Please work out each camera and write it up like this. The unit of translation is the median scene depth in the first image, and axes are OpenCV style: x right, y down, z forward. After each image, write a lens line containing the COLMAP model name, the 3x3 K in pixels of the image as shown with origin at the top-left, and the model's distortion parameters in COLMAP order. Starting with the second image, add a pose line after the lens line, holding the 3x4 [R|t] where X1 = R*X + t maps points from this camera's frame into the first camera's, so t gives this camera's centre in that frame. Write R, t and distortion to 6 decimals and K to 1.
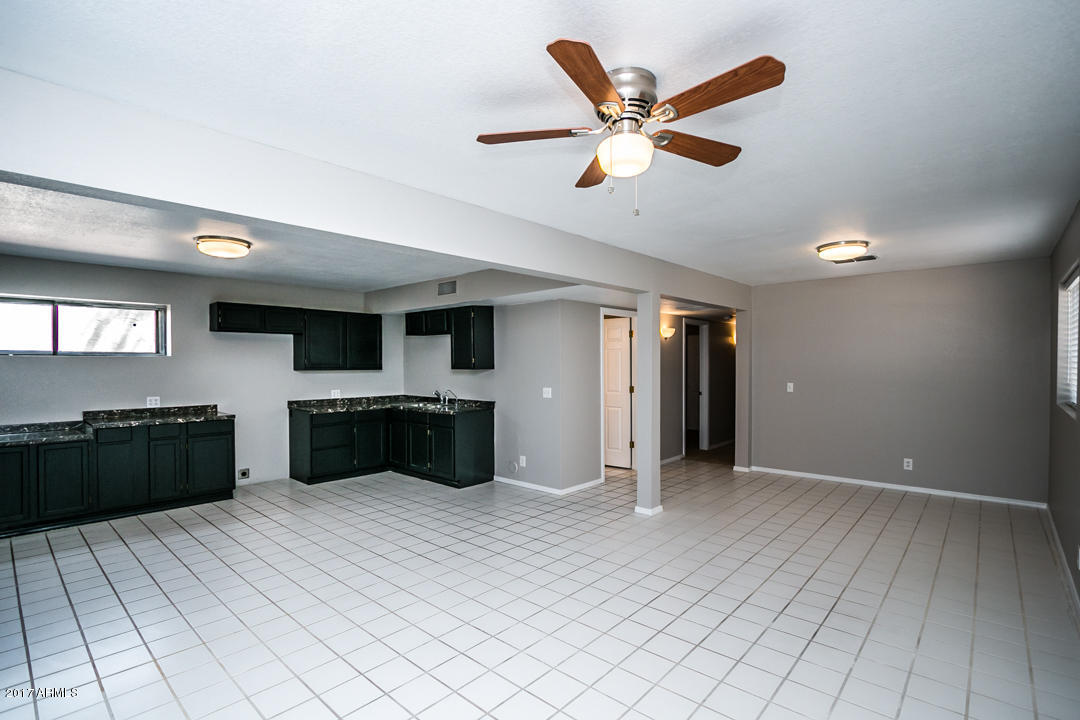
lens RADIAL K [[515.7, 0, 530.8], [0, 515.7, 364.1], [0, 0, 1]] dist [-0.001415, -0.000124]
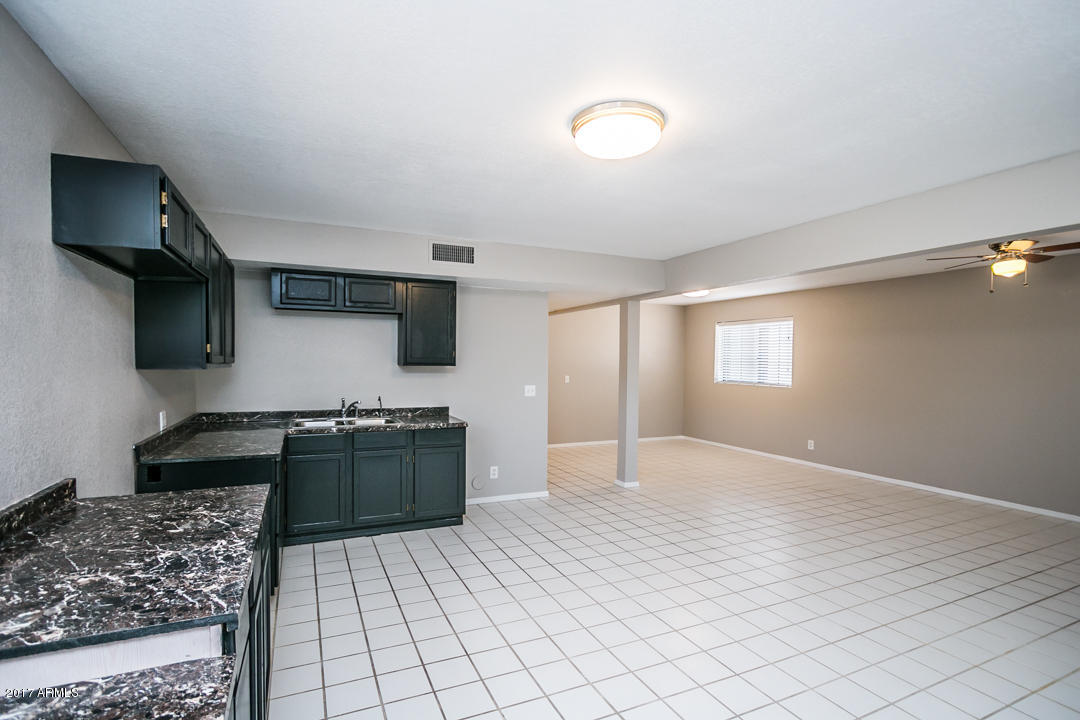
lens RADIAL K [[509.6, 0, 537.8], [0, 509.6, 373.8], [0, 0, 1]] dist [-0.012711, -0.000404]
pose [[0.388091, -0.016874, 0.921466, -0.794156], [-0.009773, 0.999701, 0.022423, 0.004026], [-0.921569, -0.017708, 0.387810, 0.627400]]
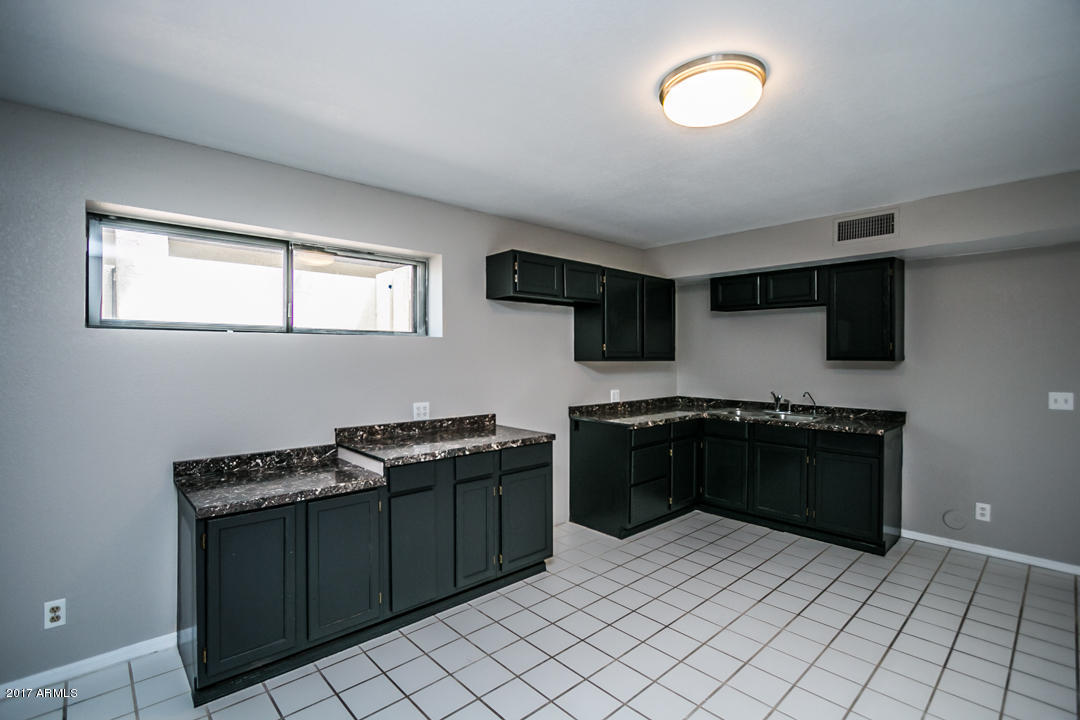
lens RADIAL K [[510.3, 0, 538.5], [0, 510.3, 357.2], [0, 0, 1]] dist [-0.012132, 0.000030]
pose [[0.996576, 0.004835, -0.082541, -0.507019], [-0.004675, 0.999987, 0.002135, 0.006775], [0.082551, -0.001742, 0.996585, 0.377107]]
